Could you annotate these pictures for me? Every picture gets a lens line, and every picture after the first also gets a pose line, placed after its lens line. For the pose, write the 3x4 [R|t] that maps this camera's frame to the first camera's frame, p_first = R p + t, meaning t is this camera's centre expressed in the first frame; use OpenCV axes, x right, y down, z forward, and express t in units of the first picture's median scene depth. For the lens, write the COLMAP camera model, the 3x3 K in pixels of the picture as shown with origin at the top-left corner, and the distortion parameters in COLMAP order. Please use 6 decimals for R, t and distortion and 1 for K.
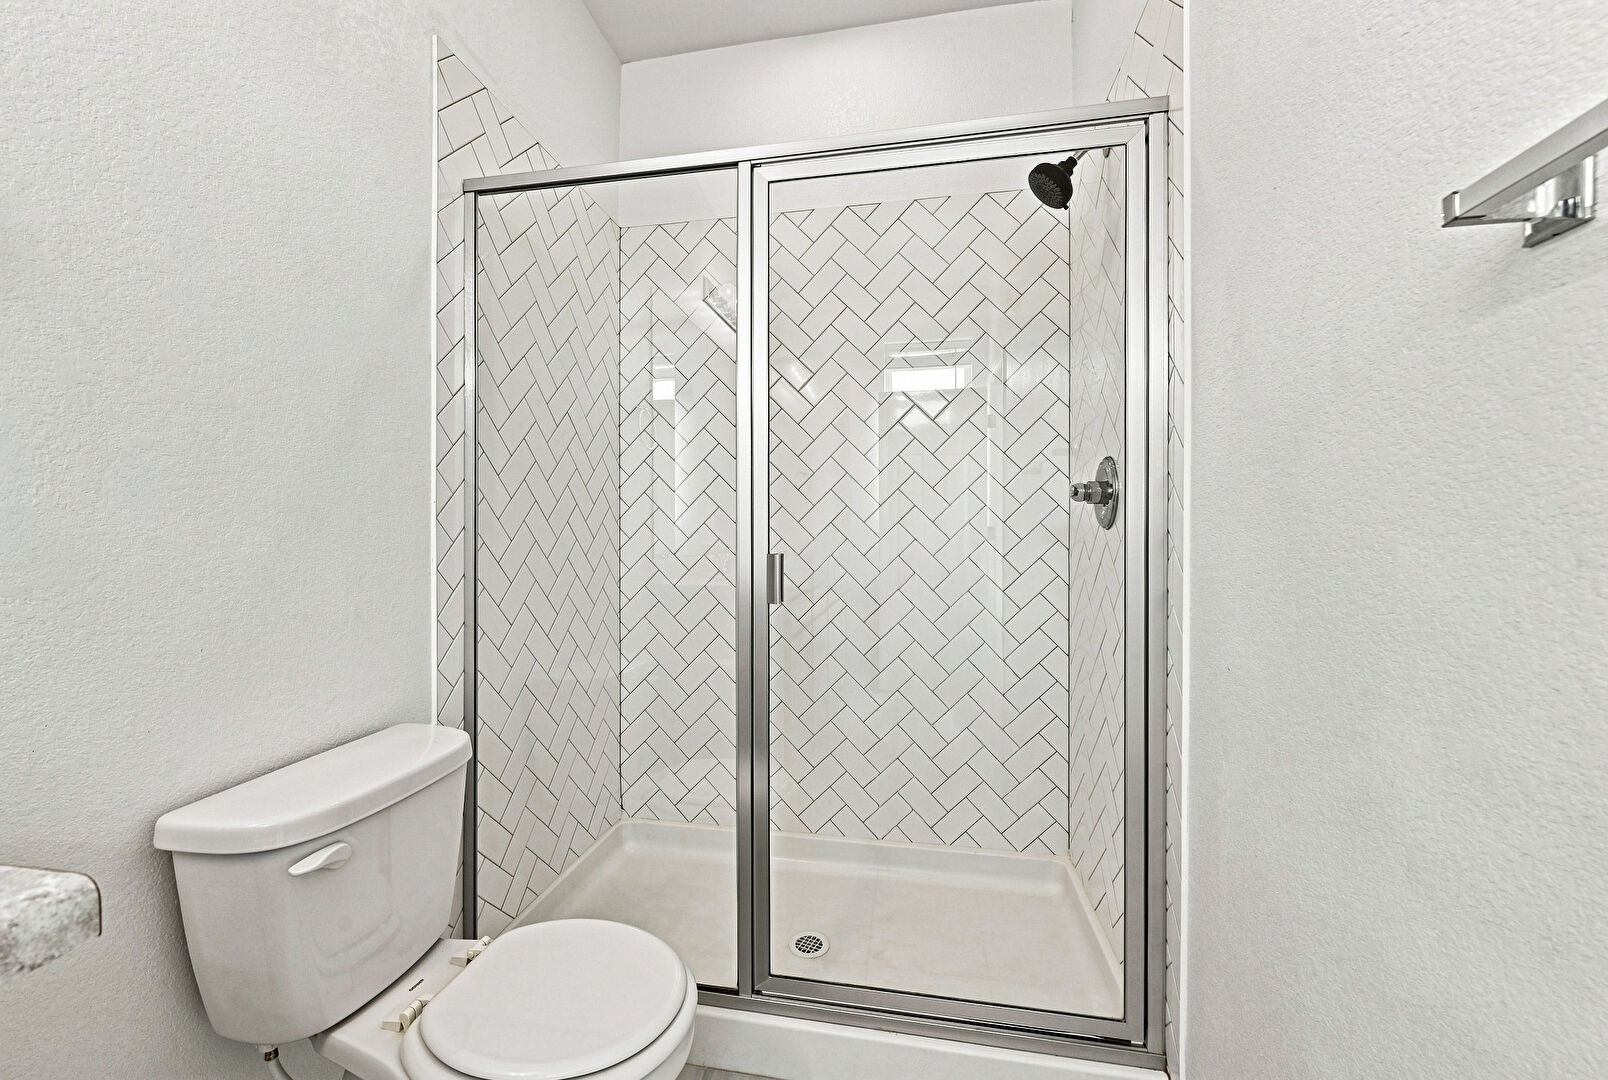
lens RADIAL K [[660.9, 0, 792.7], [0, 660.9, 541.8], [0, 0, 1]] dist [-0.000370, 0.000096]
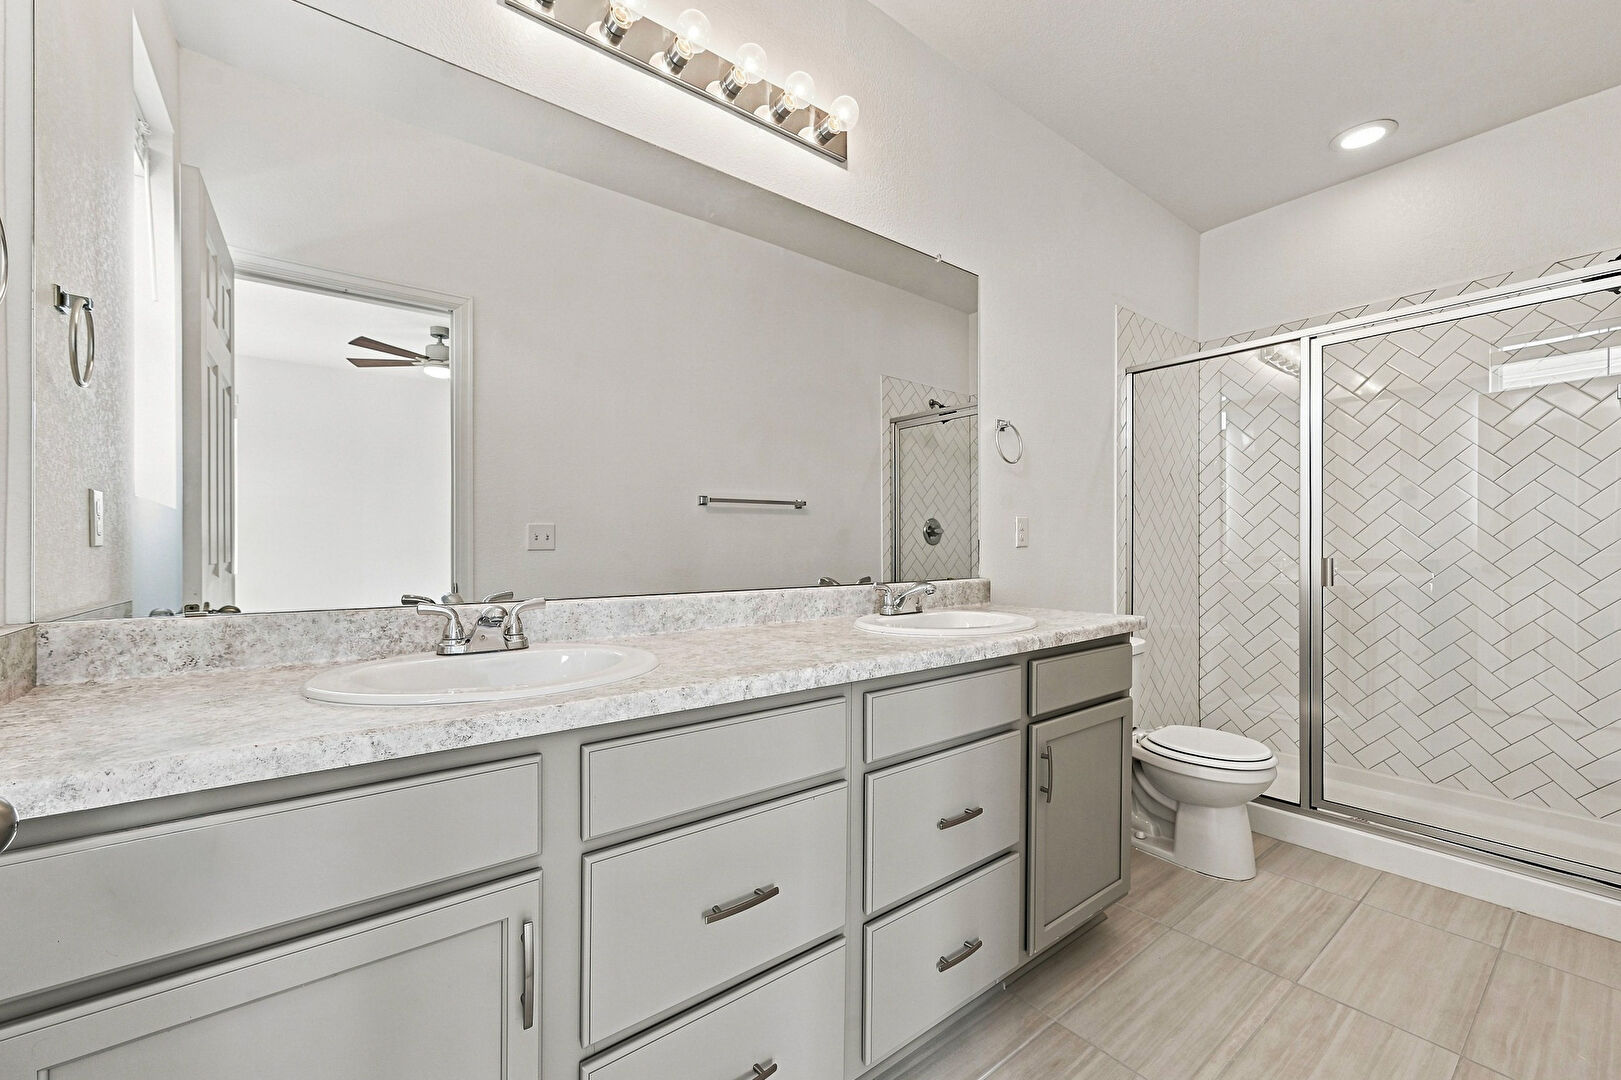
lens RADIAL K [[644.0, 0, 807.1], [0, 644.0, 541.1], [0, 0, 1]] dist [-0.001868, -0.000034]
pose [[0.749204, -0.001418, -0.662338, 0.045862], [-0.011009, 0.999833, -0.014593, 0.008417], [0.662248, 0.018225, 0.749063, -0.783431]]
